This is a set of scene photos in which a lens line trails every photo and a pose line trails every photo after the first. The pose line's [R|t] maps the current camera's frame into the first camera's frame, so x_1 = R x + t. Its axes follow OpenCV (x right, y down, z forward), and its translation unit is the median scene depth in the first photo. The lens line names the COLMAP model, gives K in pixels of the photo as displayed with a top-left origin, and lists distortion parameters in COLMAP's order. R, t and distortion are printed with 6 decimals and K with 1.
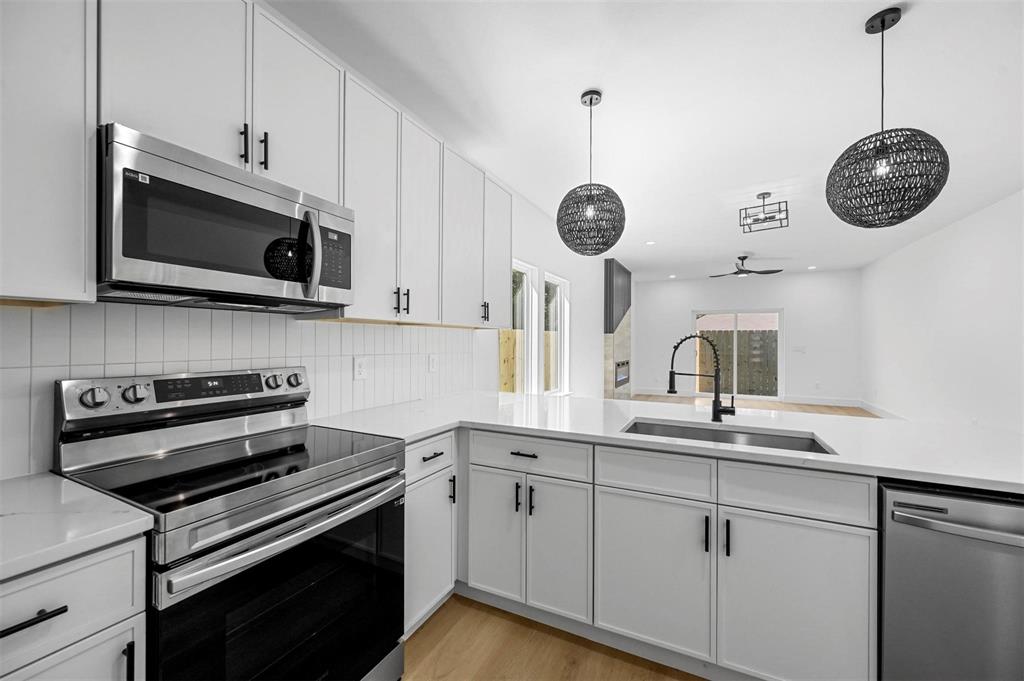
lens RADIAL K [[406.0, 0, 509.7], [0, 406.0, 337.5], [0, 0, 1]] dist [-0.006919, 0.000294]
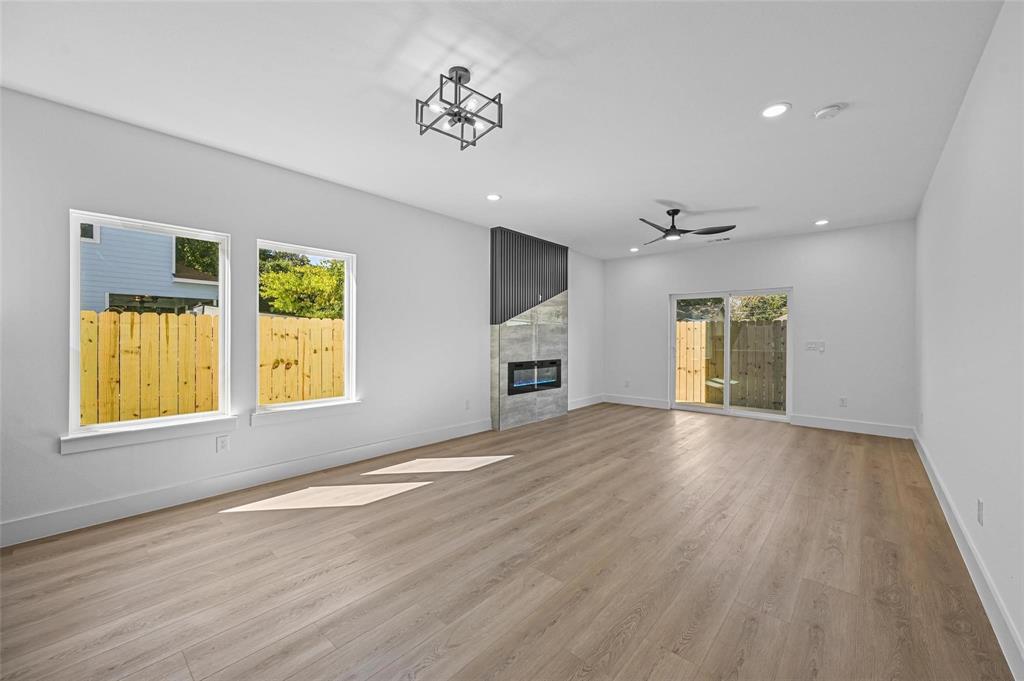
lens RADIAL K [[406.0, 0, 503.2], [0, 406.0, 338.1], [0, 0, 1]] dist [-0.006919, 0.000294]
pose [[0.964764, -0.002024, -0.263108, 1.729437], [0.004675, 0.999944, 0.009450, 0.030020], [0.263074, -0.010348, 0.964720, 0.945028]]
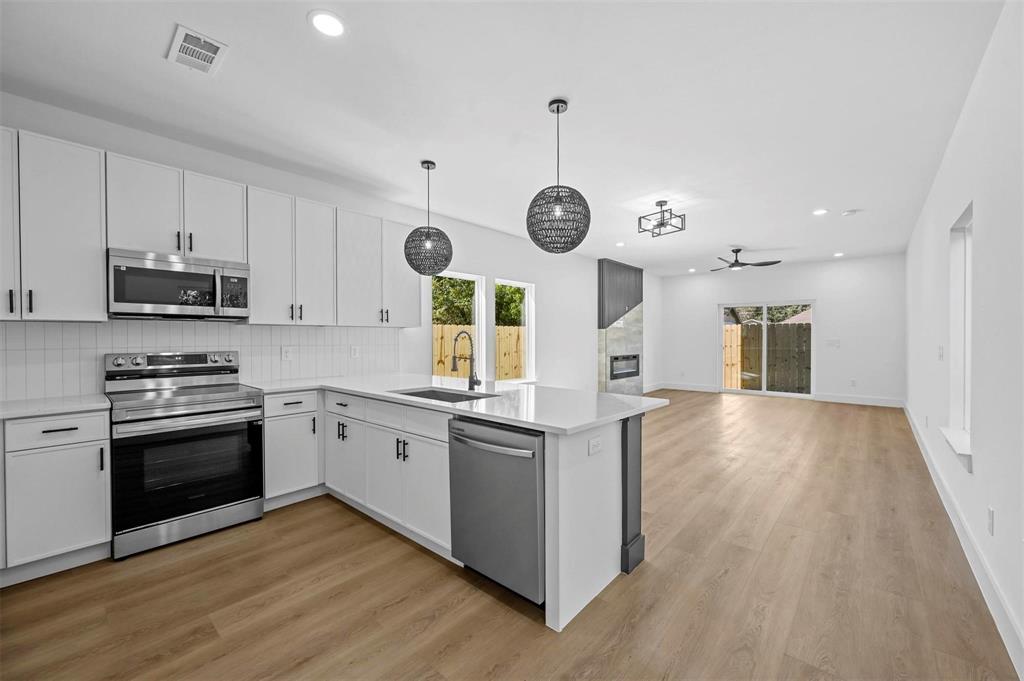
lens RADIAL K [[406.0, 0, 505.2], [0, 406.0, 339.8], [0, 0, 1]] dist [-0.006919, 0.000294]
pose [[0.964203, -0.005790, -0.265102, 1.053630], [0.009552, 0.999871, 0.012904, 0.009001], [0.264993, -0.014974, 0.964134, -0.390669]]
